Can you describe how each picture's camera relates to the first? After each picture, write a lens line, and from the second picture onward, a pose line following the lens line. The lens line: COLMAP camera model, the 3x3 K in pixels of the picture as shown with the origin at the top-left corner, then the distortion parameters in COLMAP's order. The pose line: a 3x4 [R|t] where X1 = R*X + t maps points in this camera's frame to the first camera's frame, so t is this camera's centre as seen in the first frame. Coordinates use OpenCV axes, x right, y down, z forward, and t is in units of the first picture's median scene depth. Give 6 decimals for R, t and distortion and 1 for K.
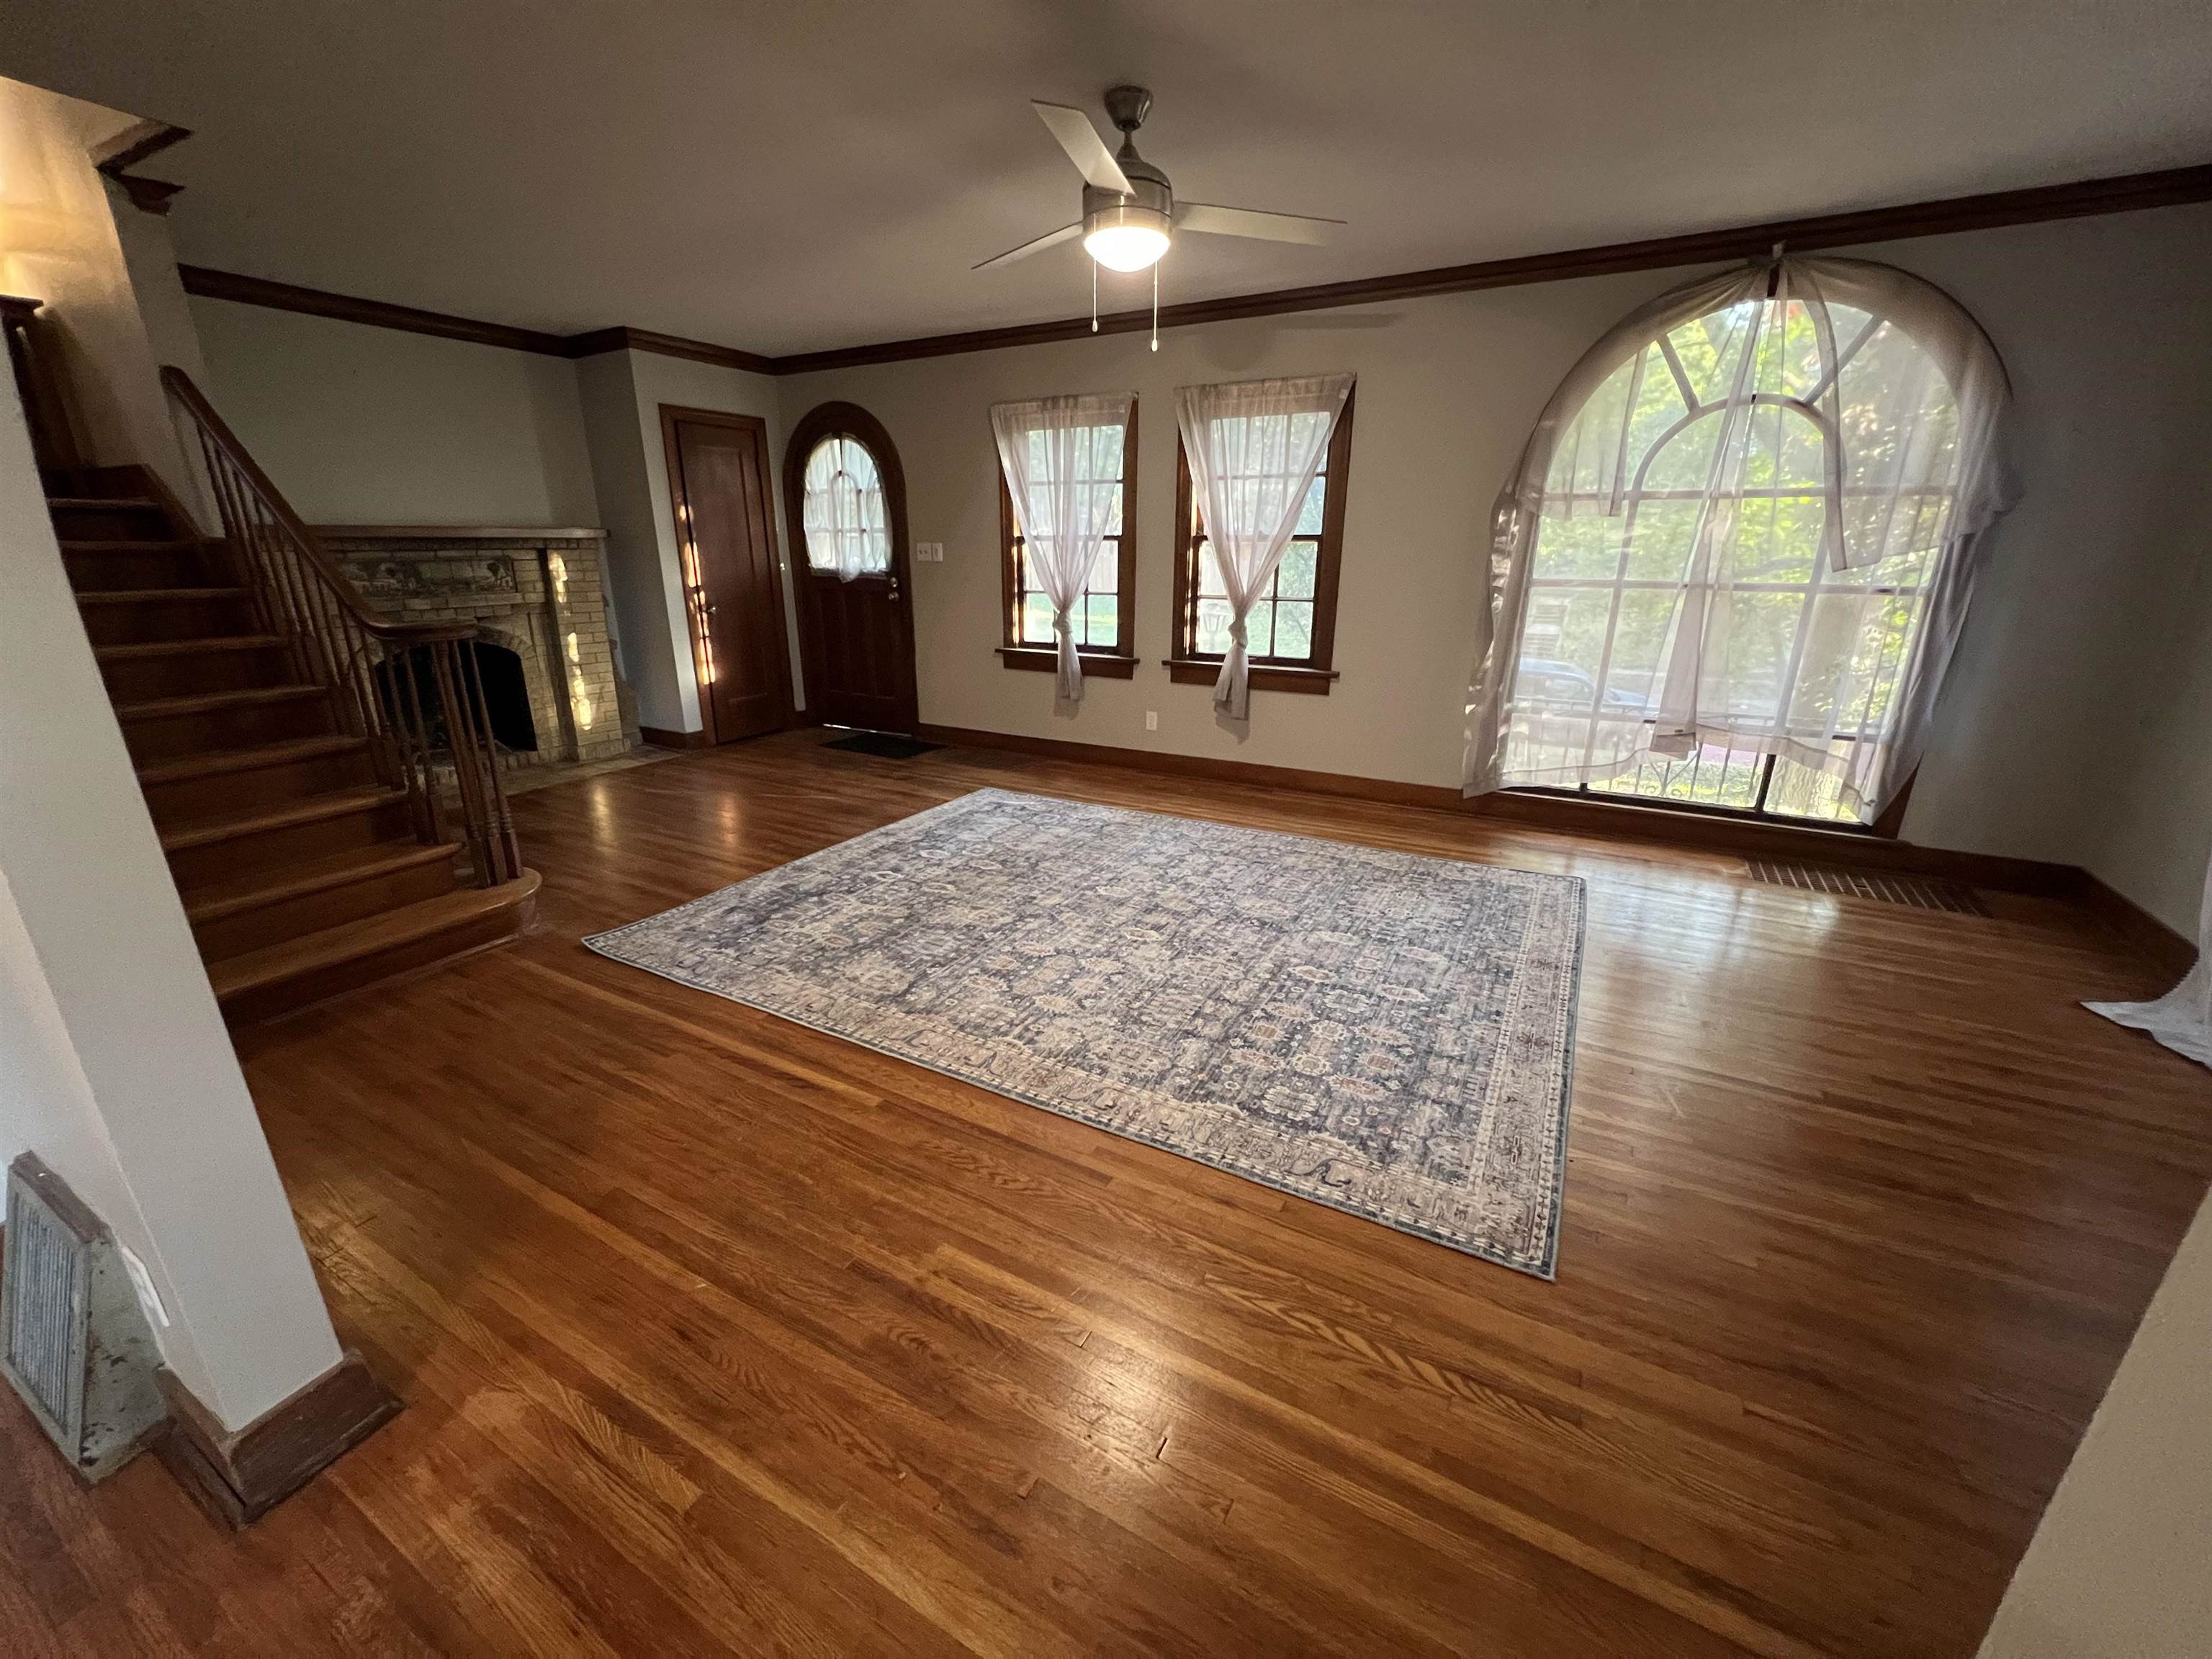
lens RADIAL K [[888.0, 0, 1106.0], [0, 888.0, 829.5], [0, 0, 1]] dist [-0.002136, 0.000366]
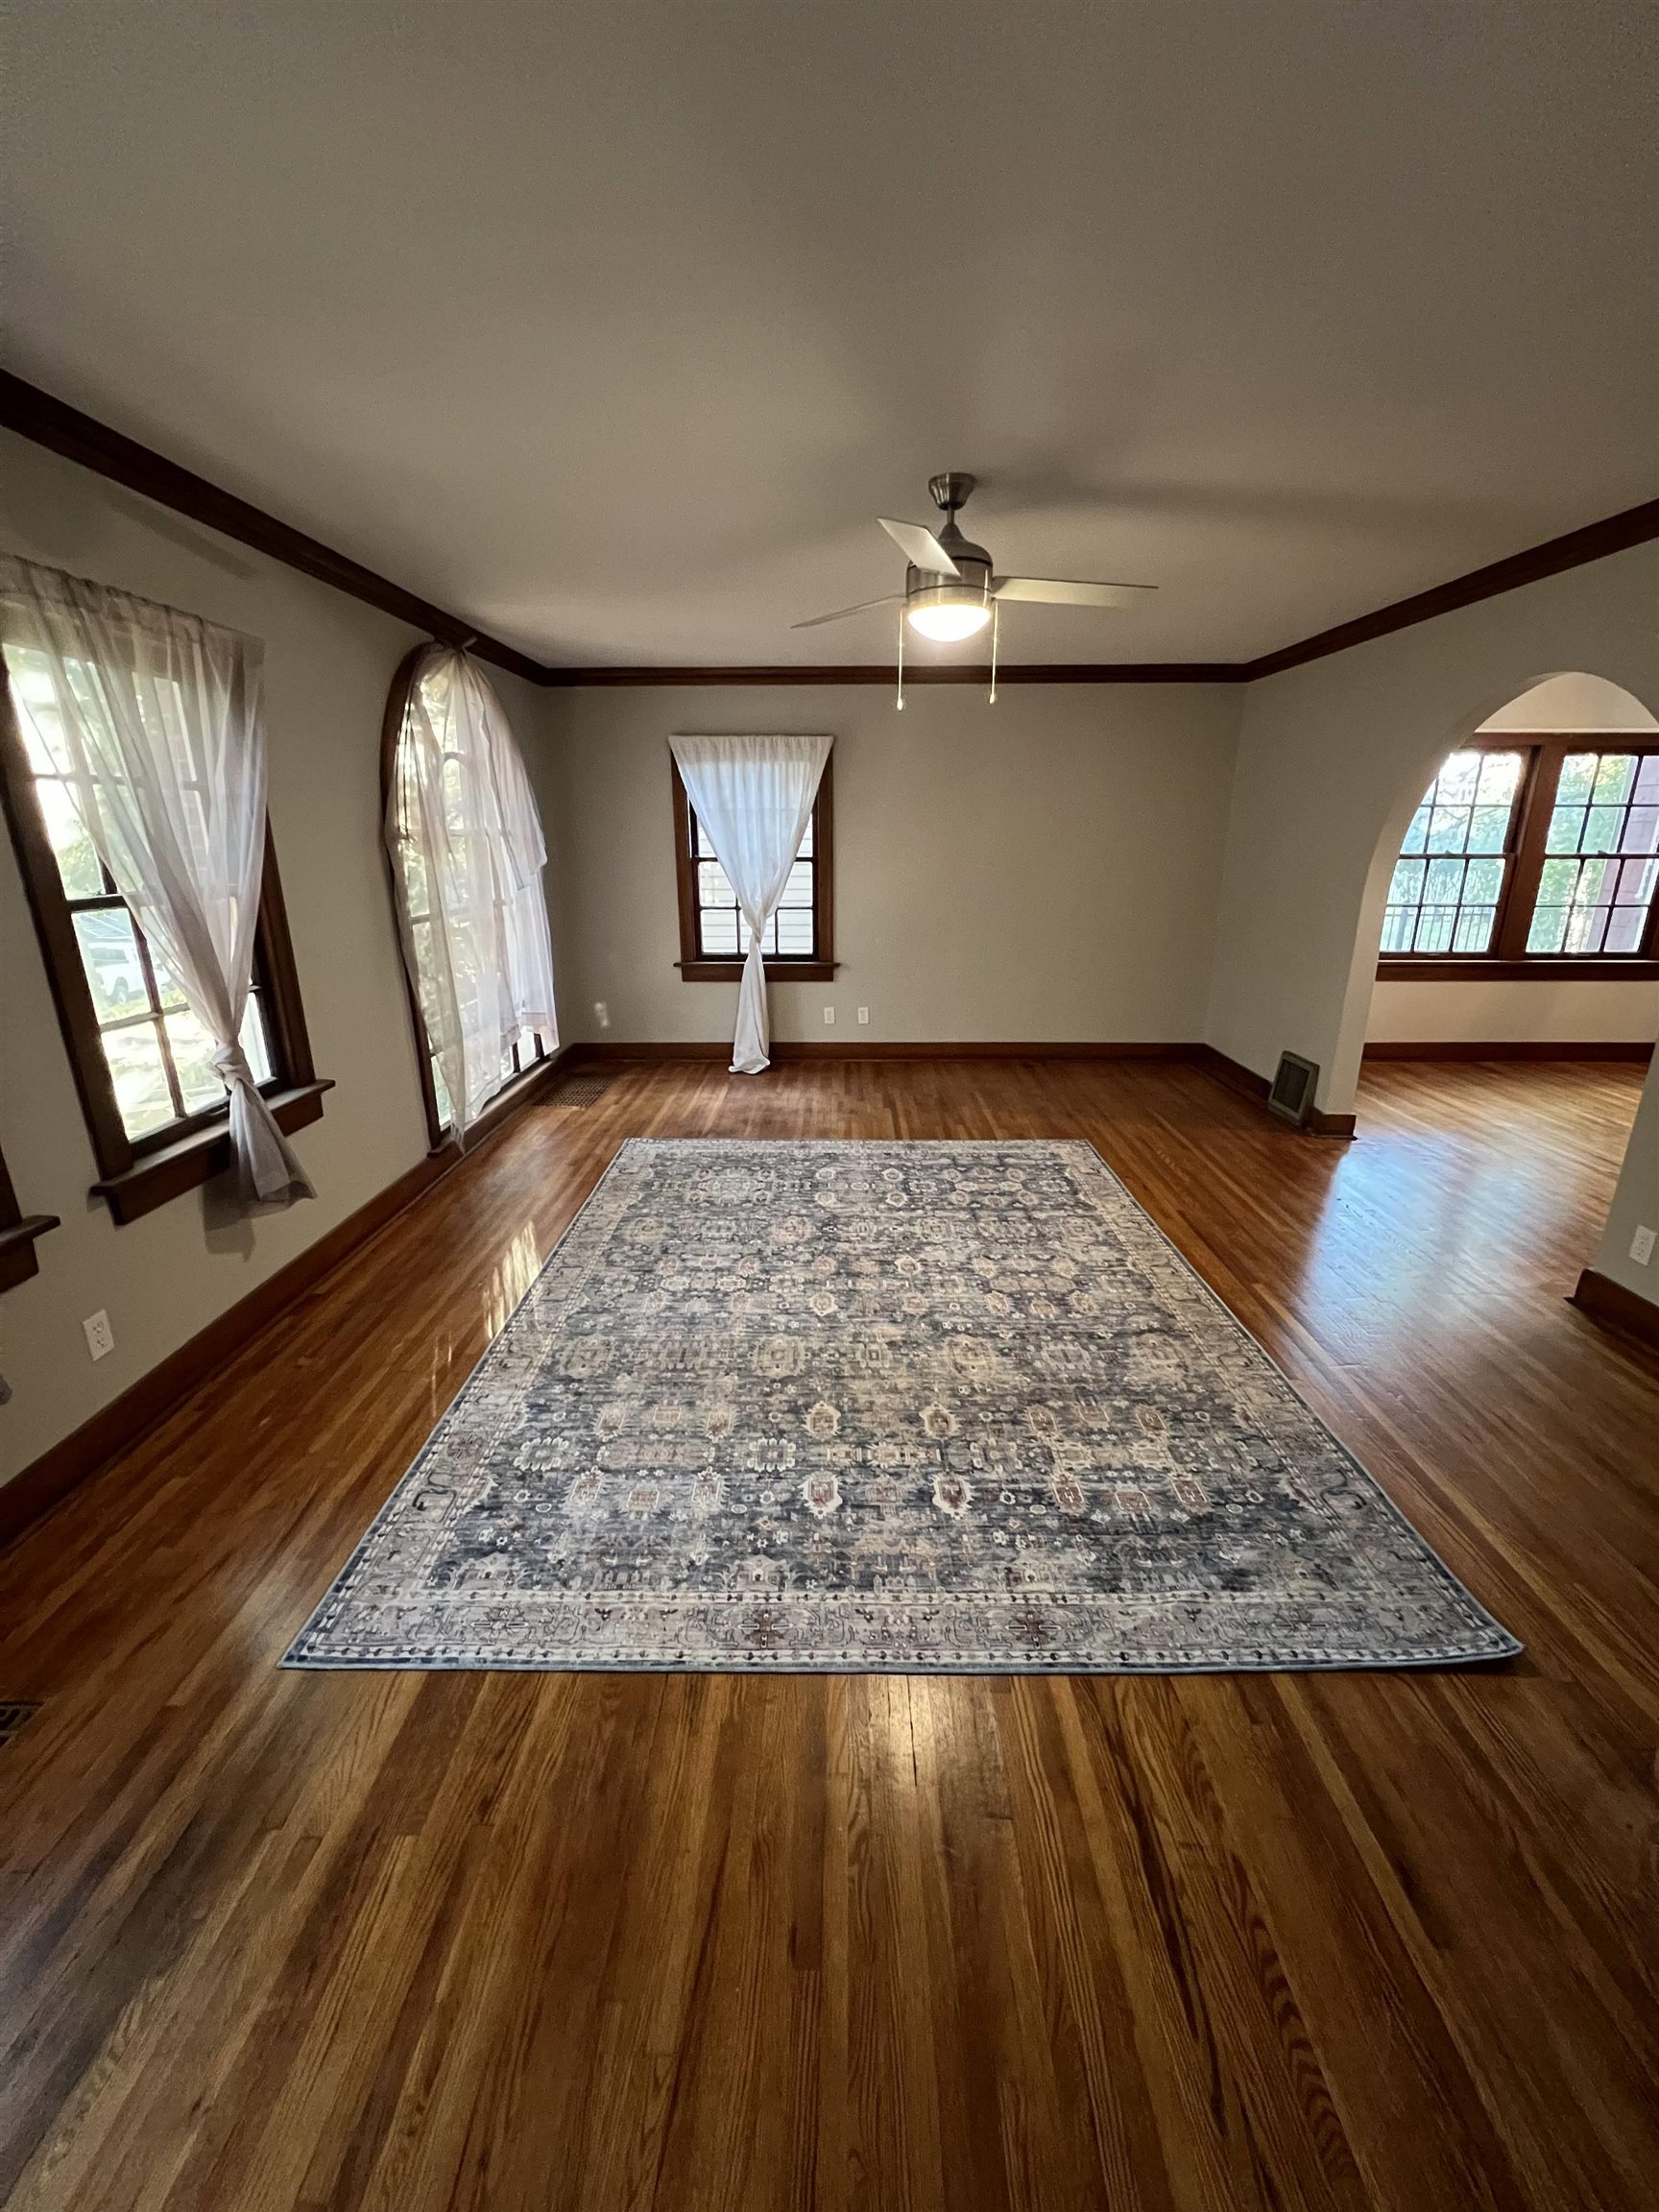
lens RADIAL K [[888.0, 0, 829.4], [0, 888.0, 1097.4], [0, 0, 1]] dist [-0.002136, 0.000366]
pose [[-0.474073, -0.251695, 0.843745, -0.552773], [0.273511, 0.868768, 0.412836, -0.376337], [-0.836927, 0.426487, -0.343018, 1.014497]]
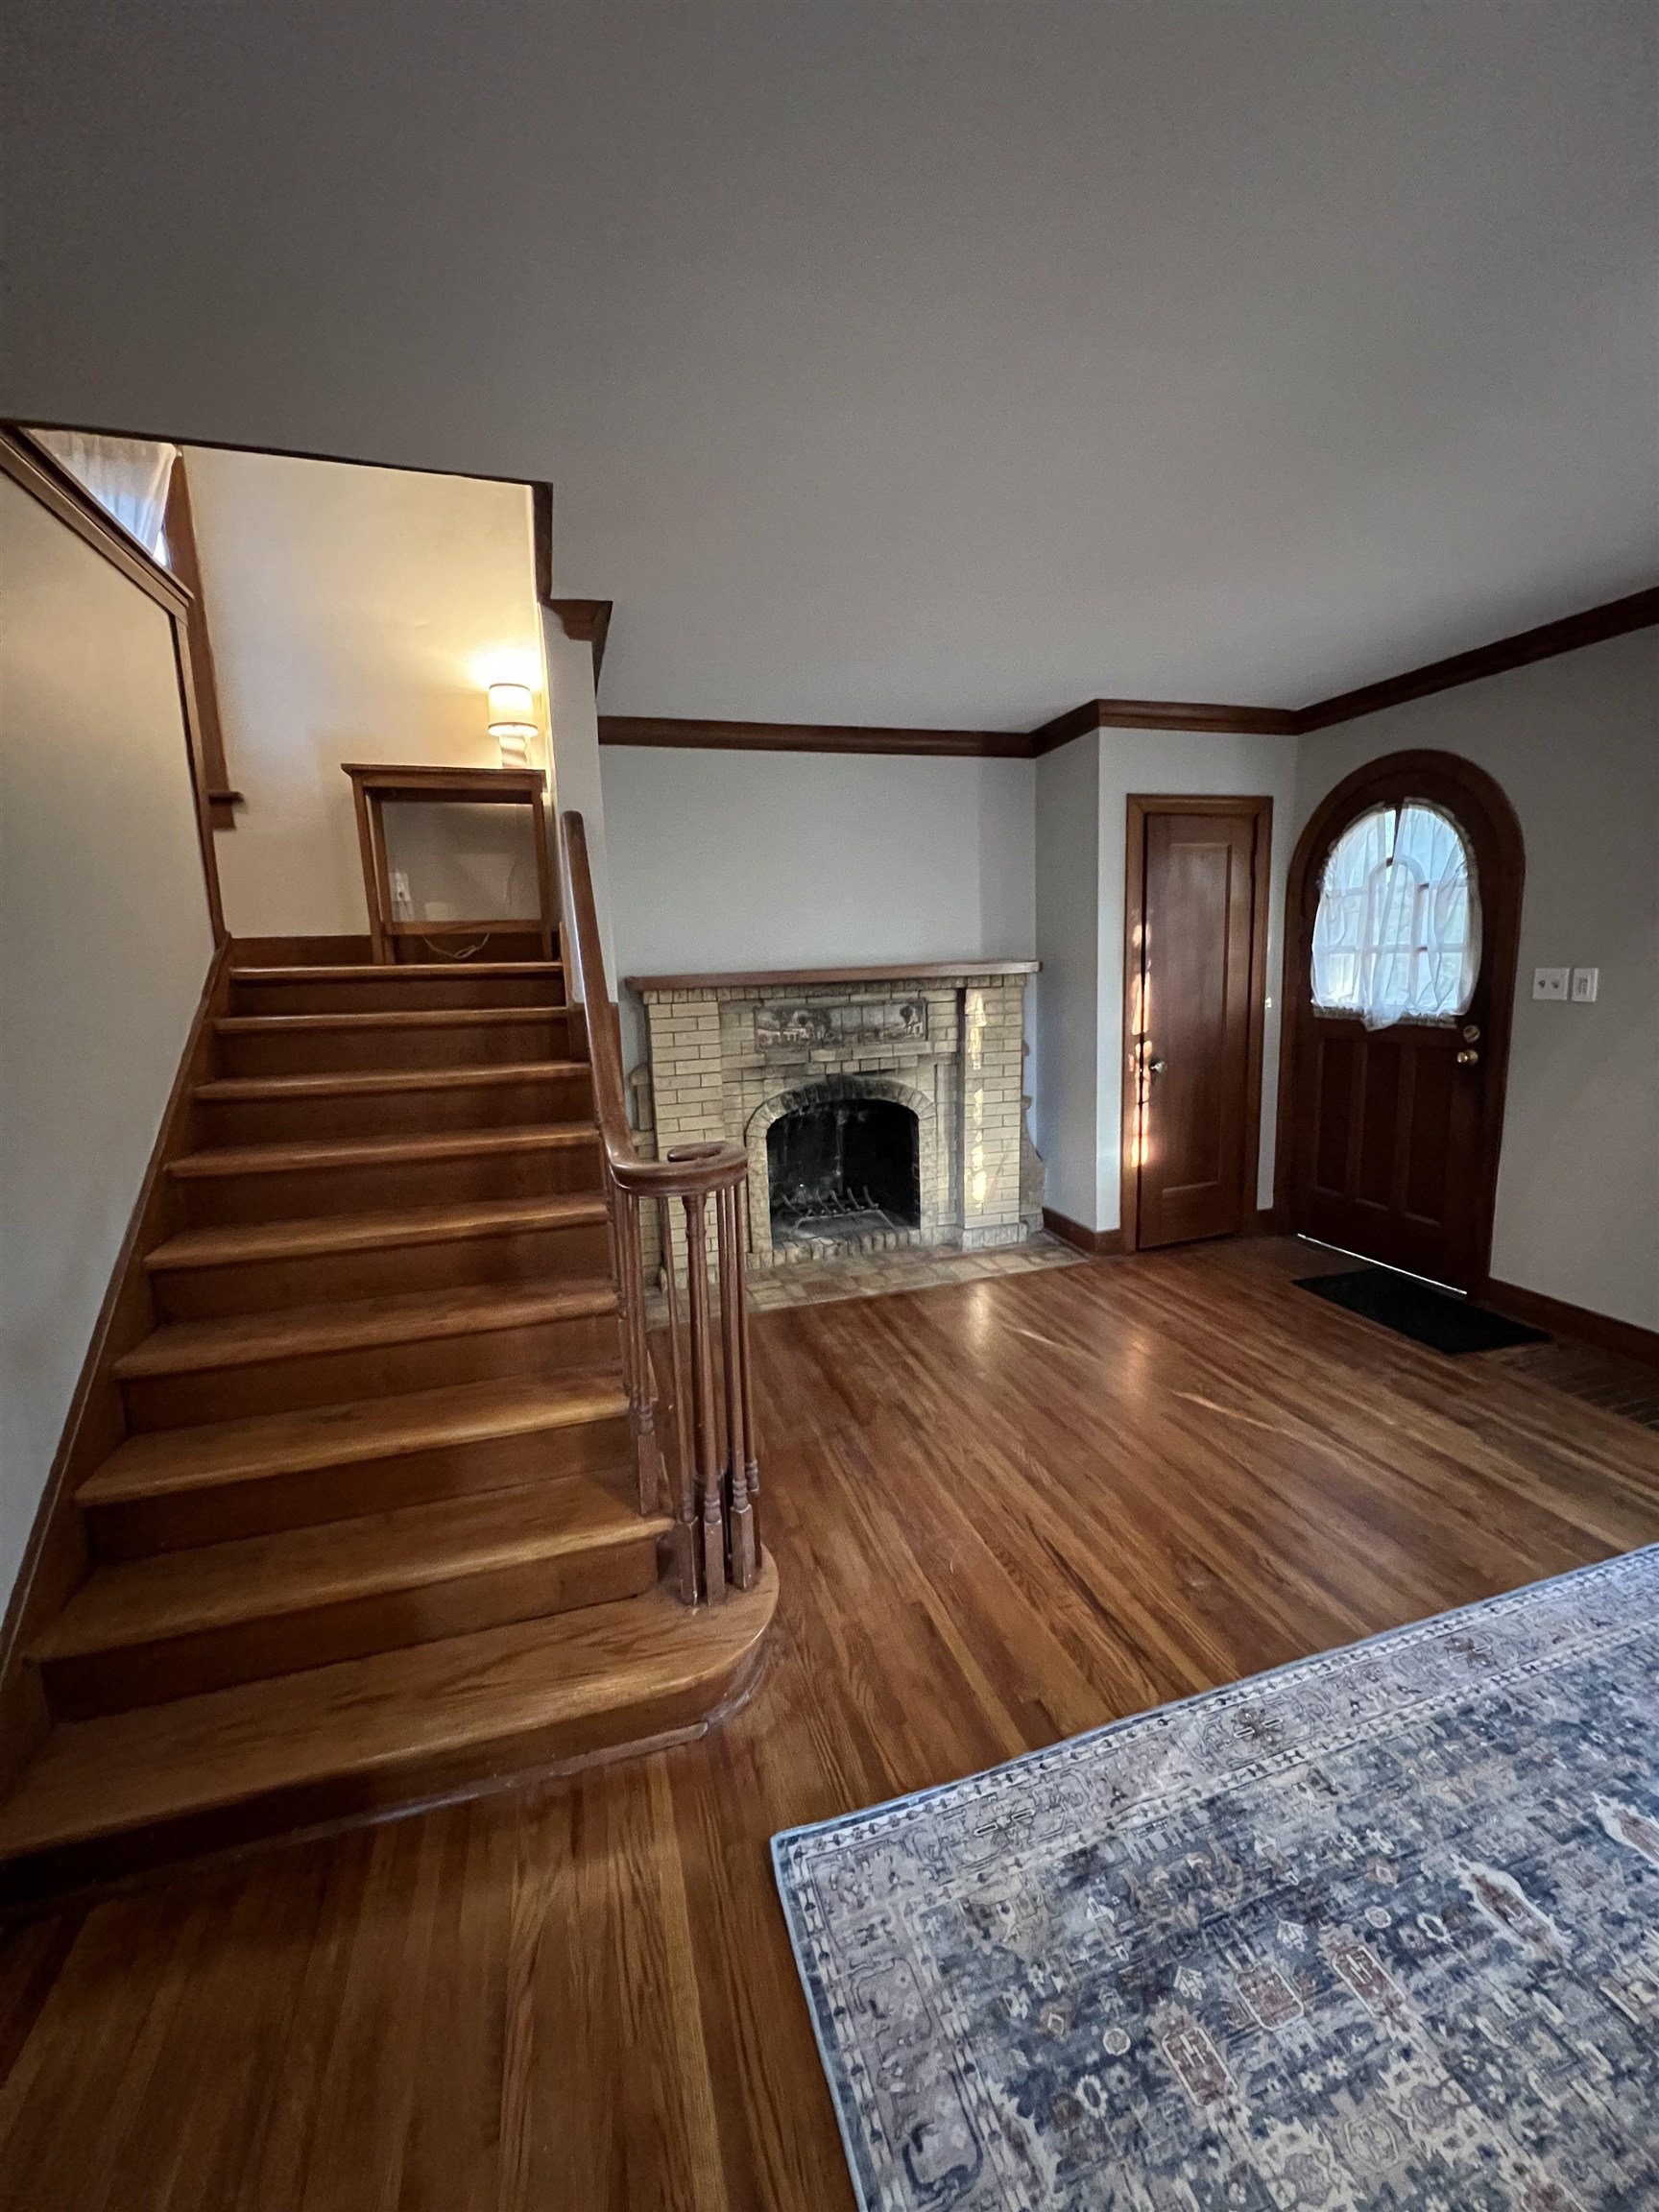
lens RADIAL K [[888.0, 0, 829.4], [0, 888.0, 1097.4], [0, 0, 1]] dist [-0.002136, 0.000366]
pose [[0.721278, 0.079648, -0.688051, -0.197476], [-0.177297, 0.981502, -0.072241, -0.172237], [0.669570, 0.174096, 0.722058, 0.437870]]
